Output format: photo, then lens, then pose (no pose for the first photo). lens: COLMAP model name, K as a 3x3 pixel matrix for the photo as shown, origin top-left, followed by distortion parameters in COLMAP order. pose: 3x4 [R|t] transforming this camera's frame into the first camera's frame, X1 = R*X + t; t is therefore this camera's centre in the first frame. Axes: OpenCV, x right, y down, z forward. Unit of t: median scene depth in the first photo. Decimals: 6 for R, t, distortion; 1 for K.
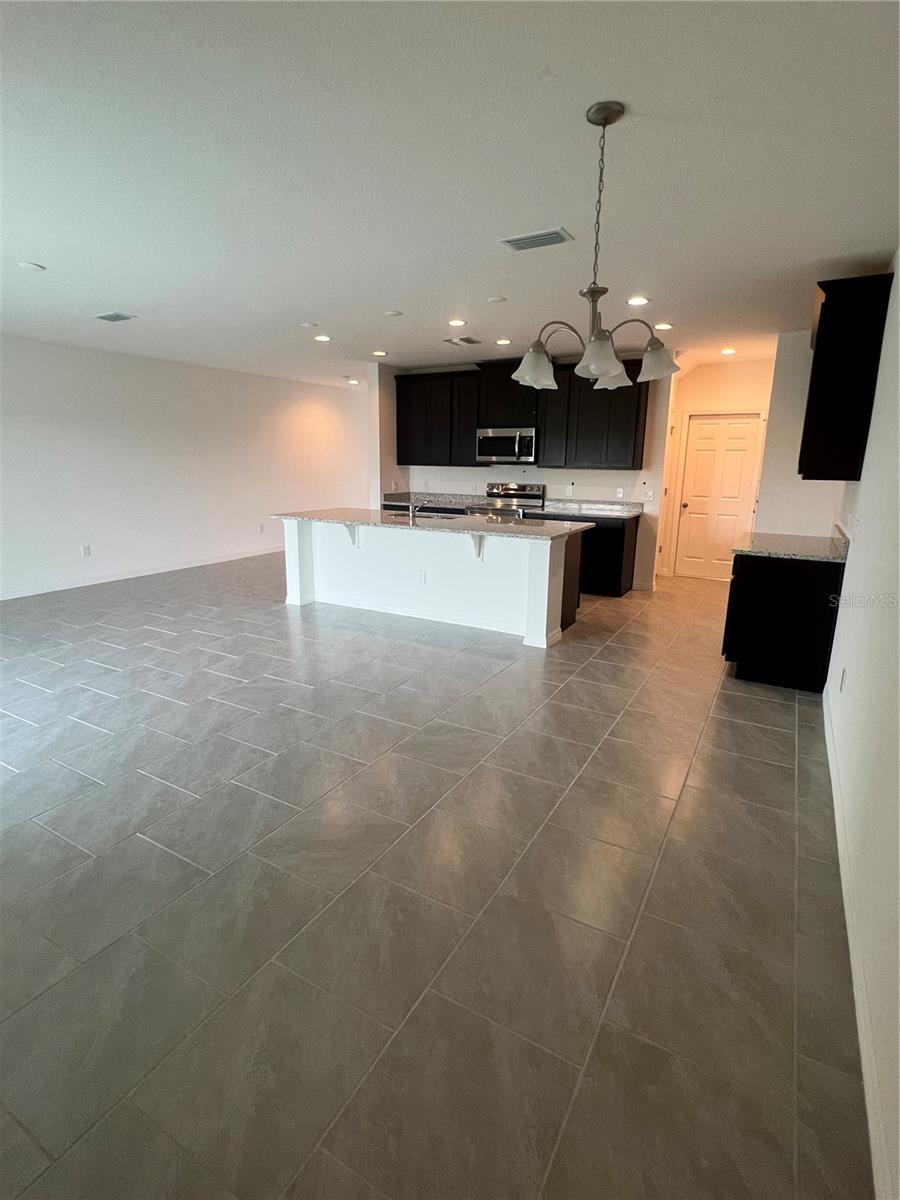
lens RADIAL K [[589.1, 0, 453.2], [0, 589.1, 594.5], [0, 0, 1]] dist [0.001825, 0.000100]
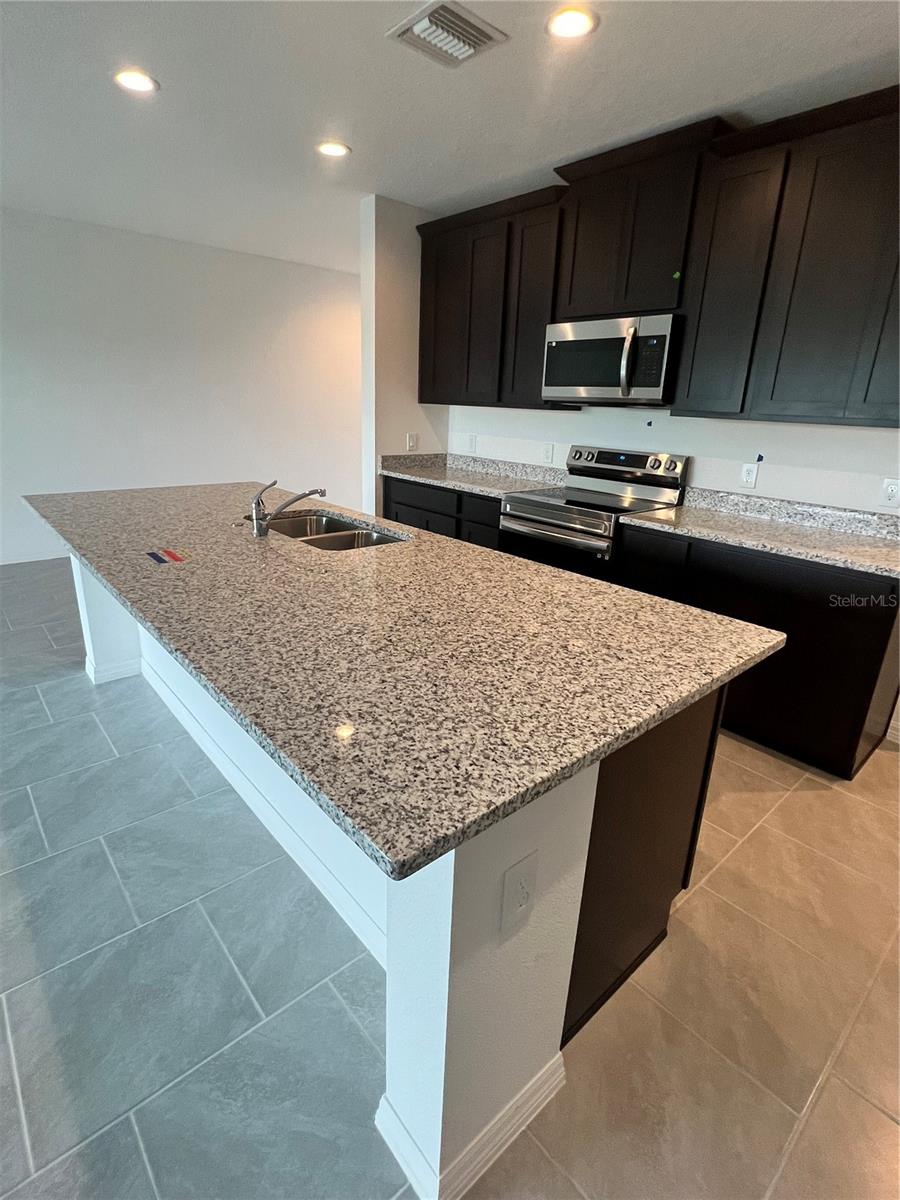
lens RADIAL K [[589.1, 0, 453.2], [0, 589.1, 594.5], [0, 0, 1]] dist [0.001825, 0.000100]
pose [[0.947177, 0.122161, -0.296534, 0.131972], [-0.095903, 0.990193, 0.101594, -0.112835], [0.306037, -0.067789, 0.949603, 0.527438]]
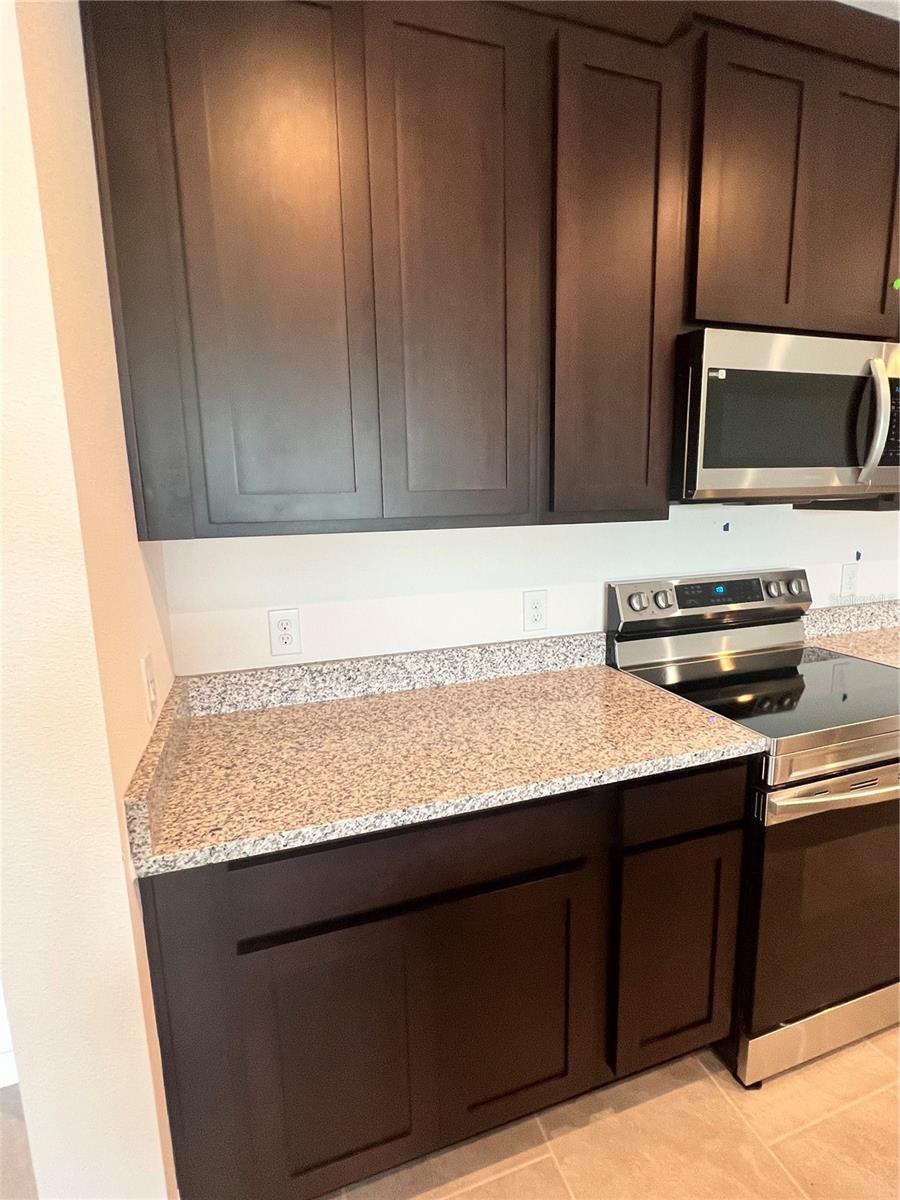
lens RADIAL K [[589.1, 0, 453.2], [0, 589.1, 594.5], [0, 0, 1]] dist [0.001825, 0.000100]
pose [[0.657171, -0.153264, 0.737995, -0.169766], [0.195479, 0.980264, 0.029507, -0.216028], [-0.727952, 0.124871, 0.674161, 0.935433]]
